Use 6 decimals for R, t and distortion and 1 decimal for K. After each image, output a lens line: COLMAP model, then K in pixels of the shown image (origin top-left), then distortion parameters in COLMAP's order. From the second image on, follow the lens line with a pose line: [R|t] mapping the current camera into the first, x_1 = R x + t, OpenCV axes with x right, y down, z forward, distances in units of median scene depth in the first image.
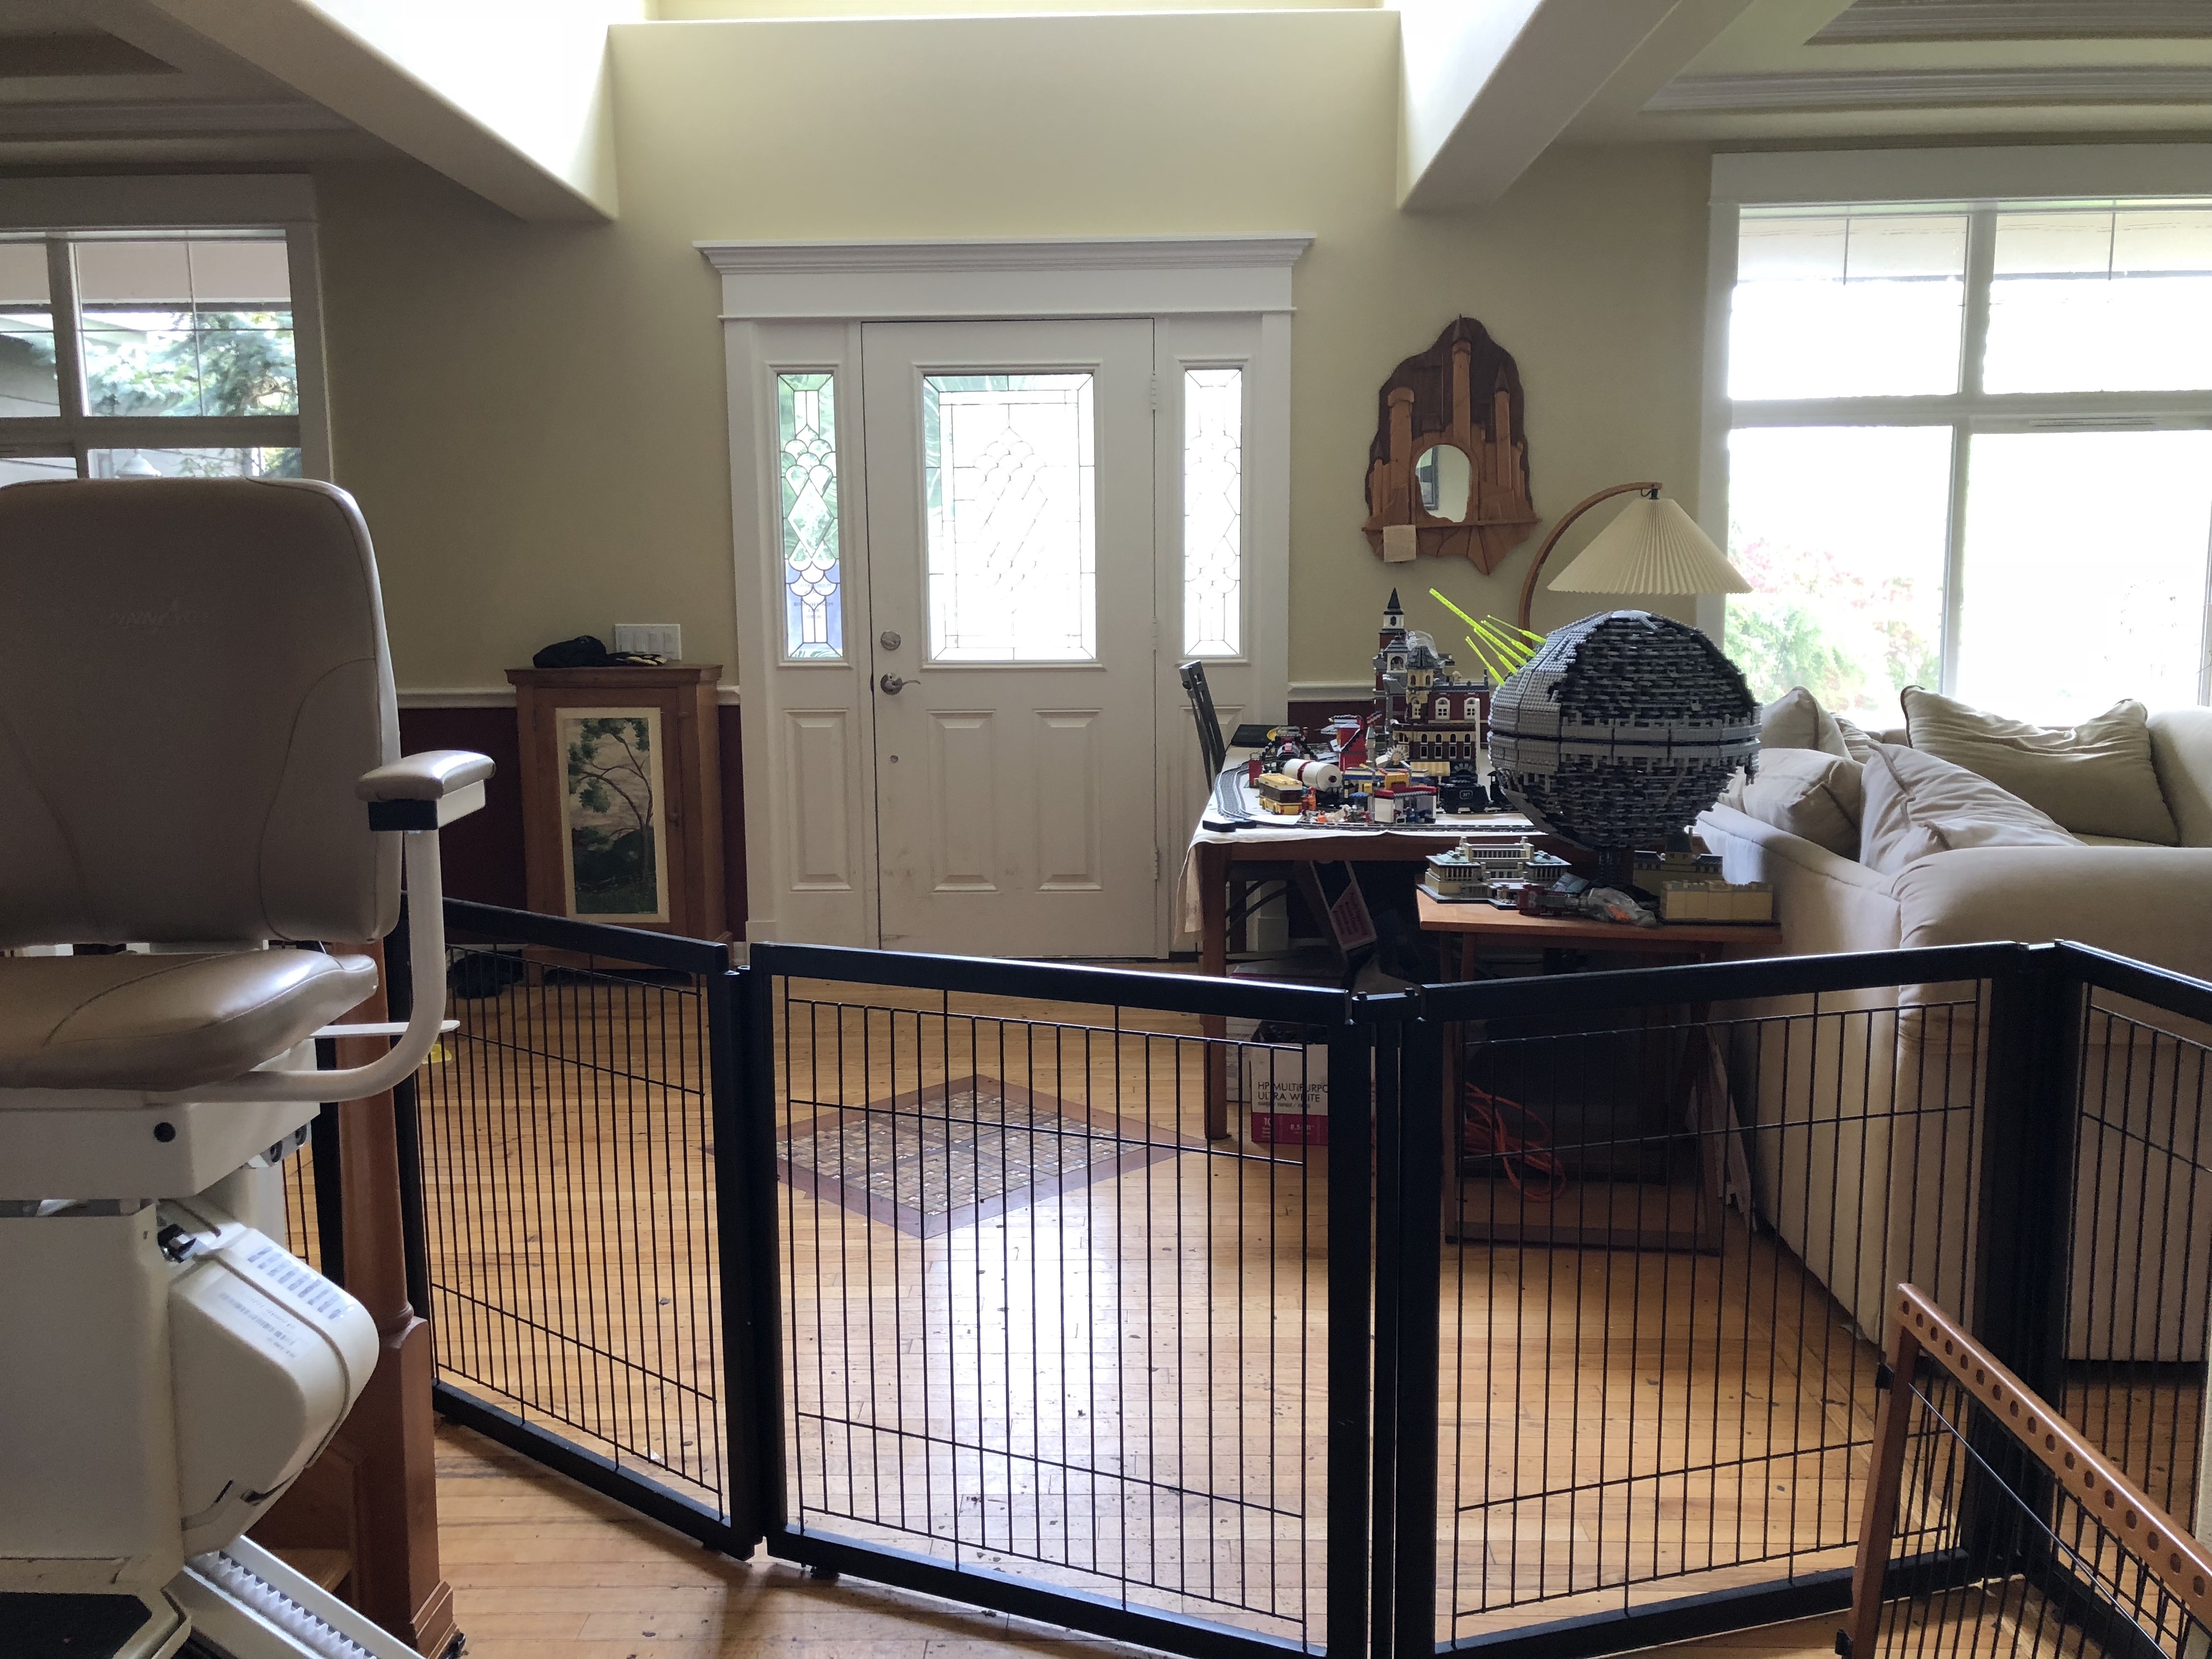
lens RADIAL K [[1768.1, 0, 1077.5], [0, 1768.1, 818.0], [0, 0, 1]] dist [0.035161, -0.038943]
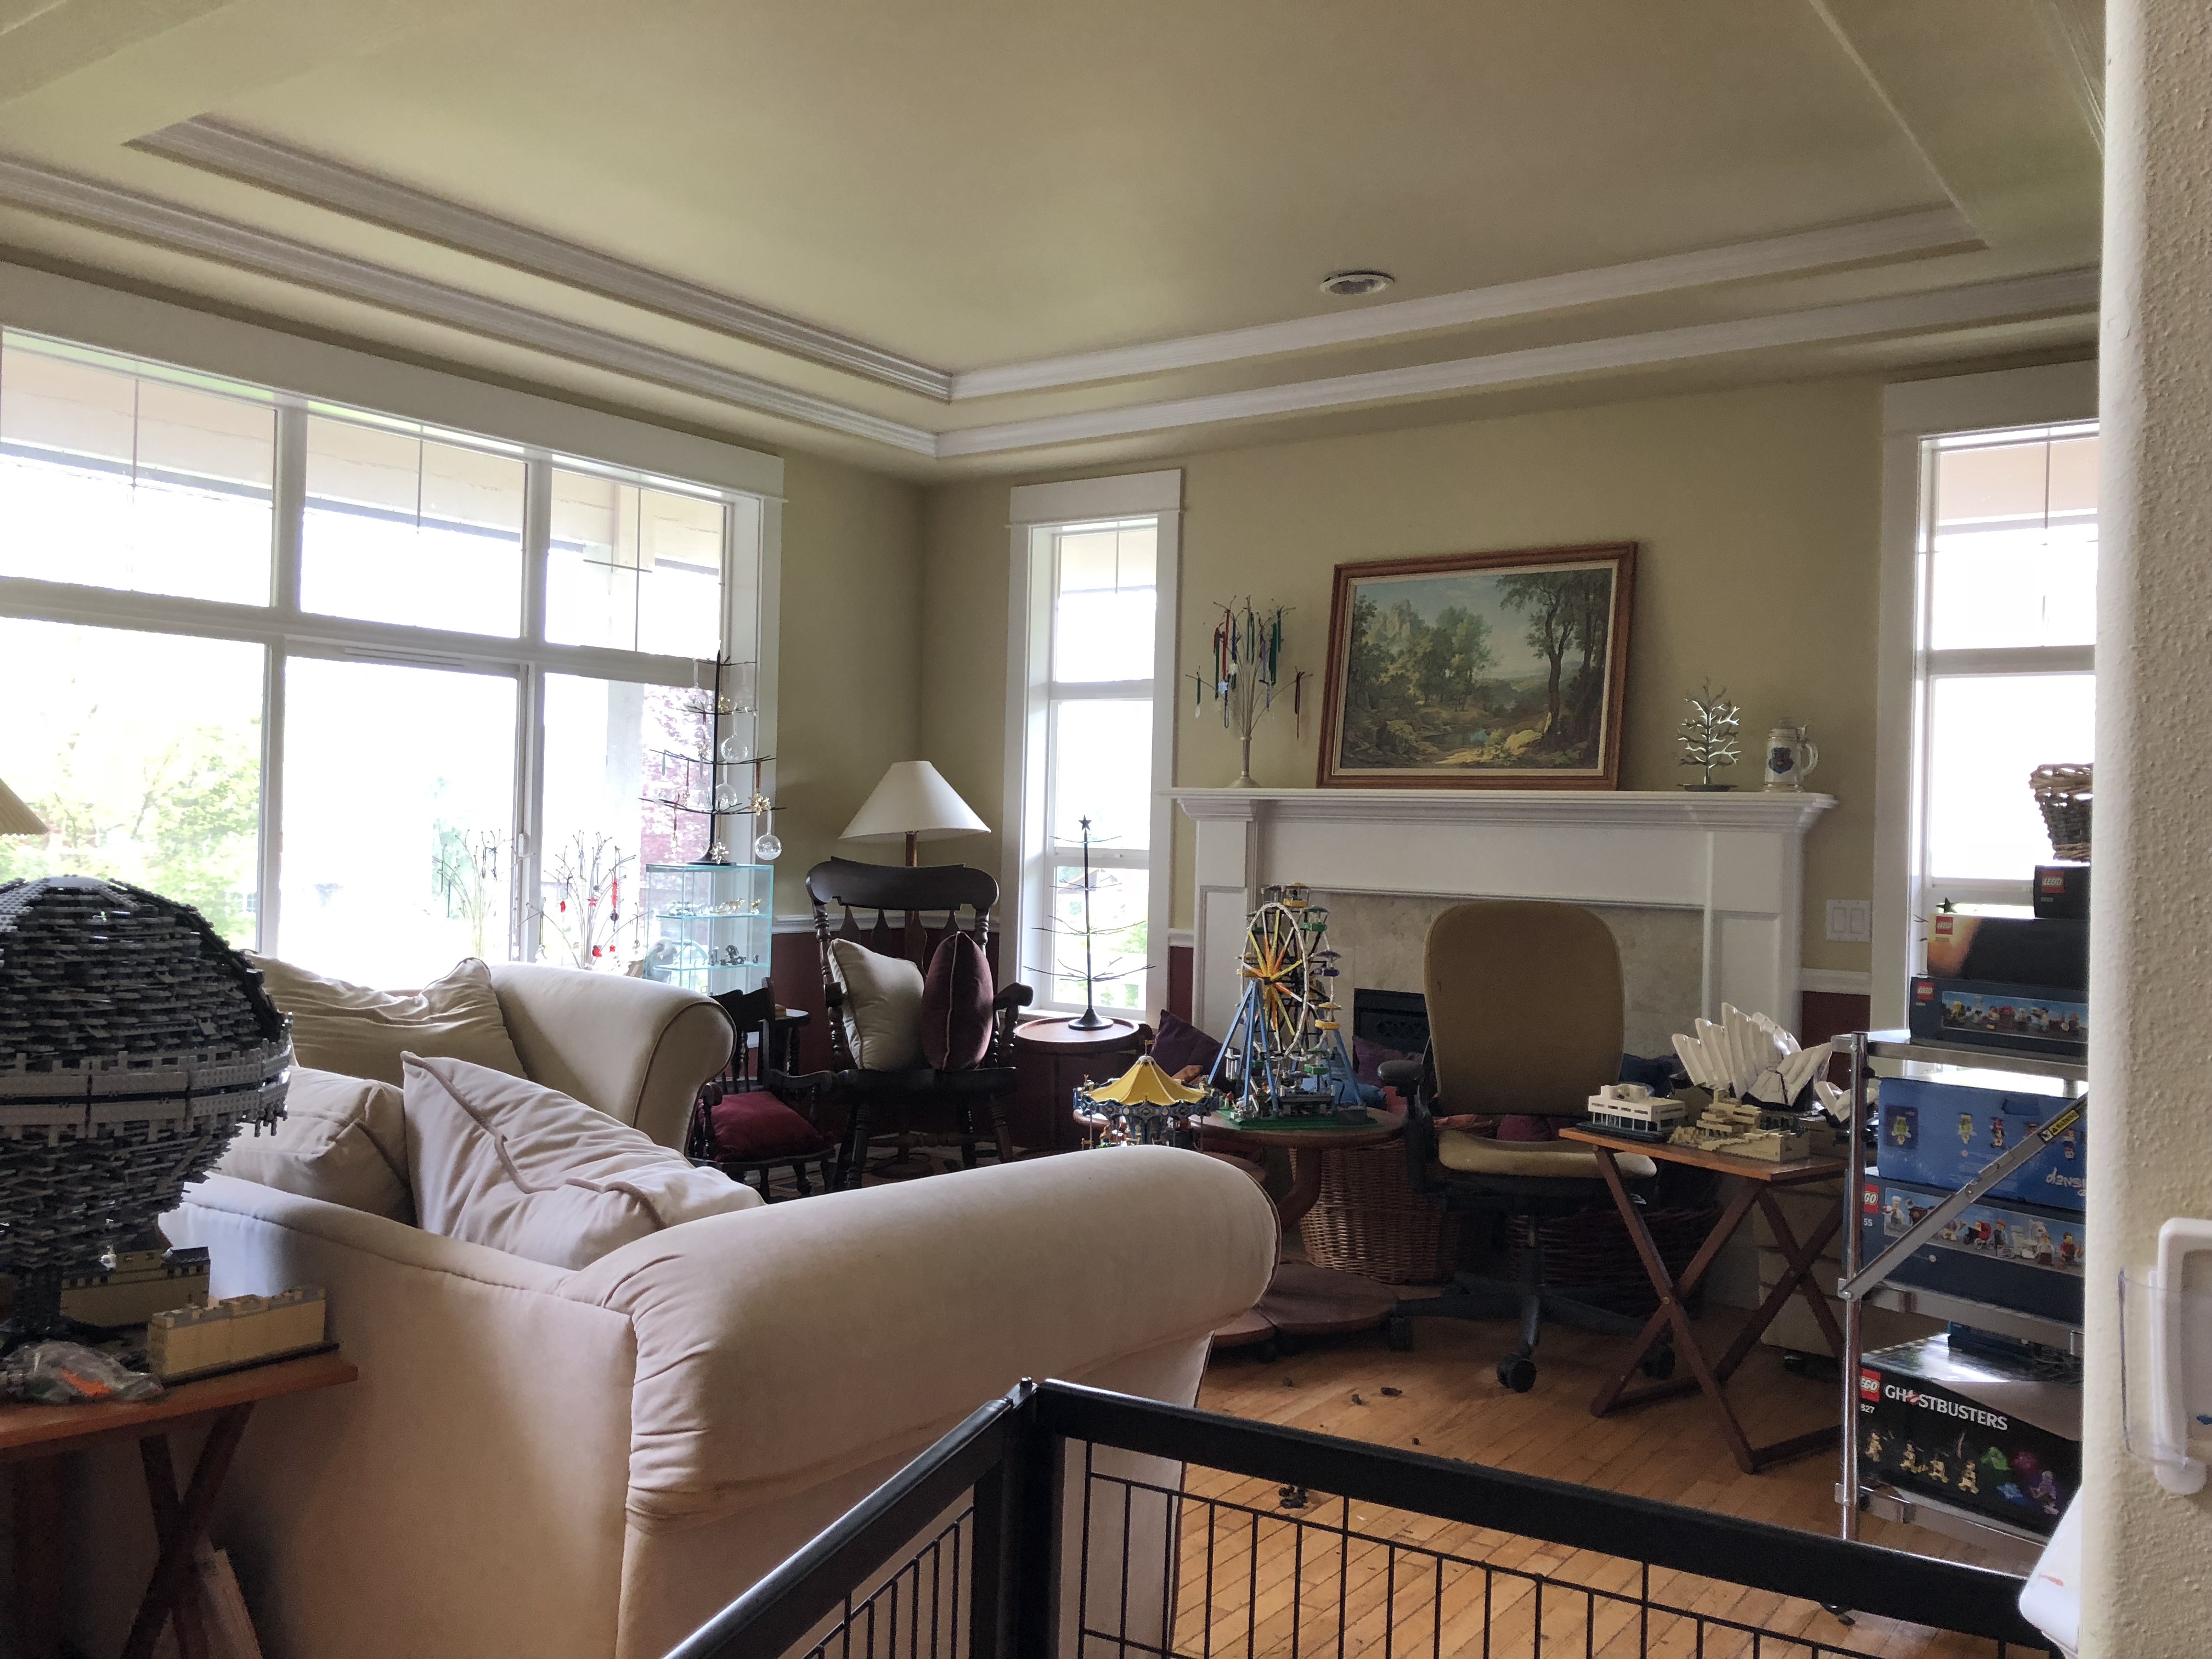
lens RADIAL K [[1768.1, 0, 1077.5], [0, 1768.1, 818.0], [0, 0, 1]] dist [0.035161, -0.038943]
pose [[0.541862, 0.031769, 0.839867, -0.021268], [0.074883, 0.993486, -0.085893, -0.057374], [-0.837125, 0.109434, 0.535954, 0.374123]]
